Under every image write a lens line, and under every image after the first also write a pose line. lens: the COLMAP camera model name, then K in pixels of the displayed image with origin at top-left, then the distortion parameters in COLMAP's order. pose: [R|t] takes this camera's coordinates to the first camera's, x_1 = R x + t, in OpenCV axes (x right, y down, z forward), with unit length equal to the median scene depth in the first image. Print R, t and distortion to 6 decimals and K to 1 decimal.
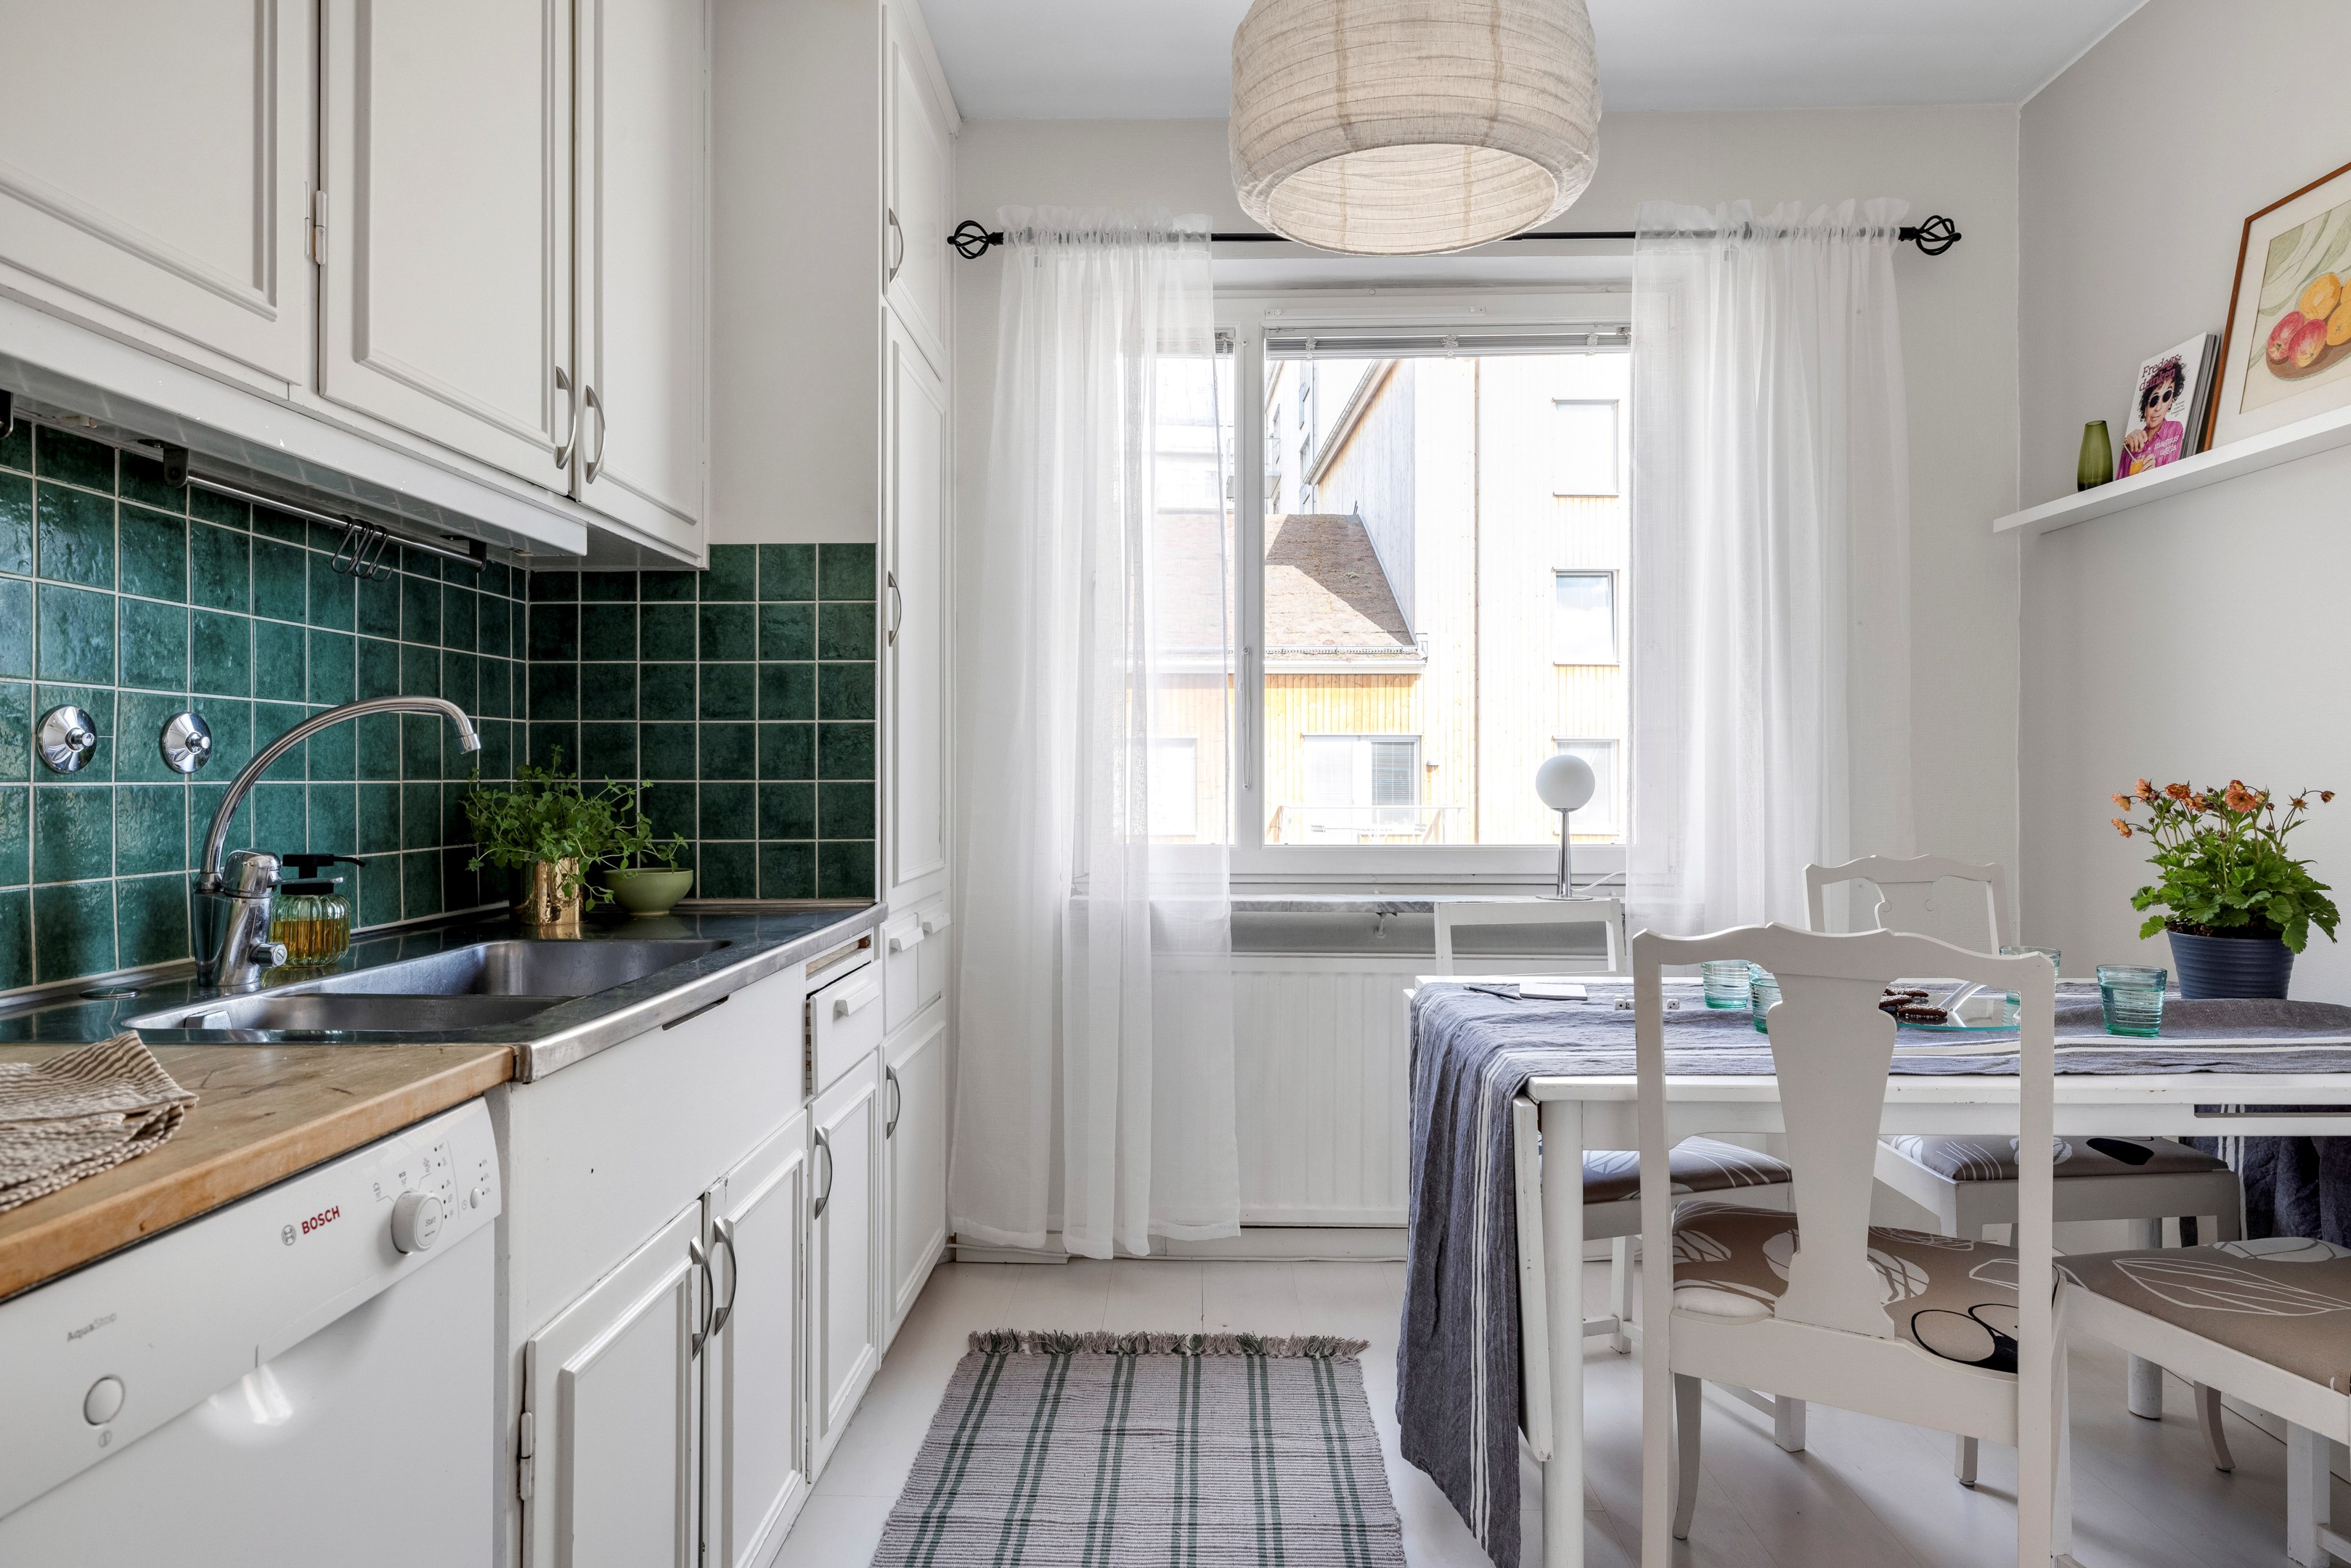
lens RADIAL K [[1340.5, 0, 1165.7], [0, 1340.5, 771.1], [0, 0, 1]] dist [0.001375, -0.001936]
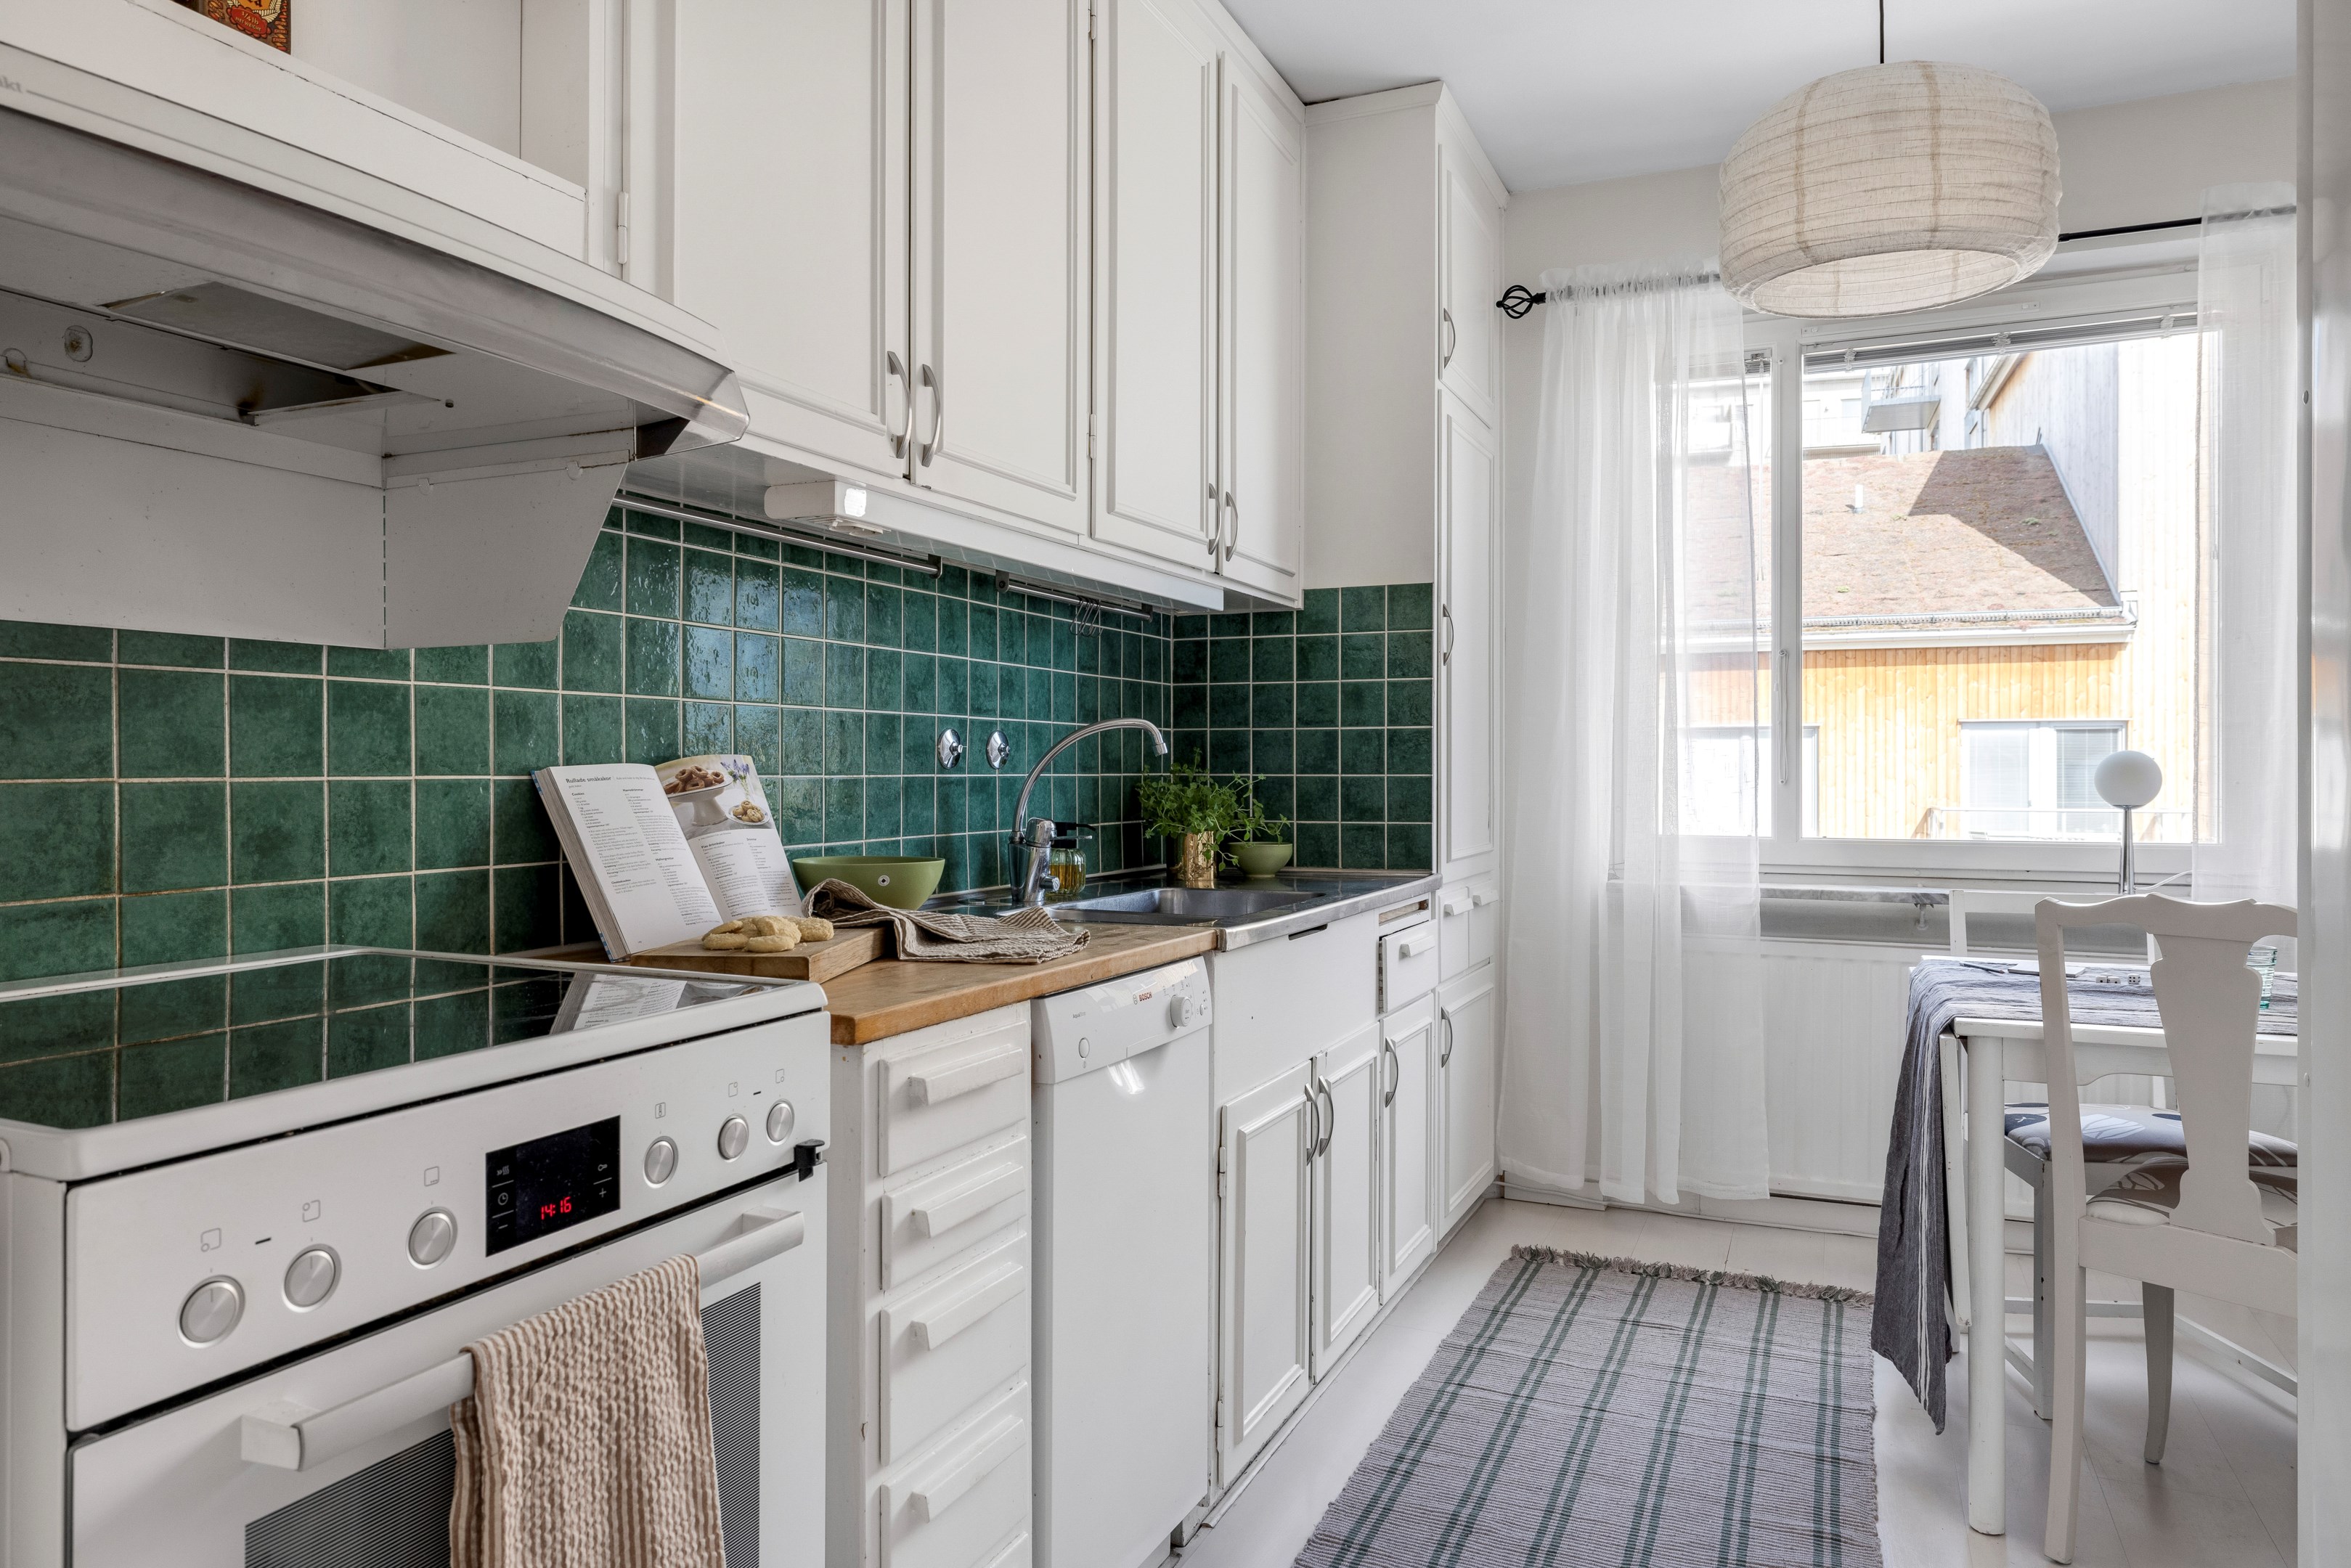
lens RADIAL K [[1499.8, 0, 1177.2], [0, 1499.8, 767.6], [0, 0, 1]] dist [-0.001794, -0.001198]
pose [[0.925531, 0.000637, -0.378670, 0.090060], [-0.000077, 0.999999, 0.001496, -0.001894], [0.378671, -0.001356, 0.925530, -0.371993]]
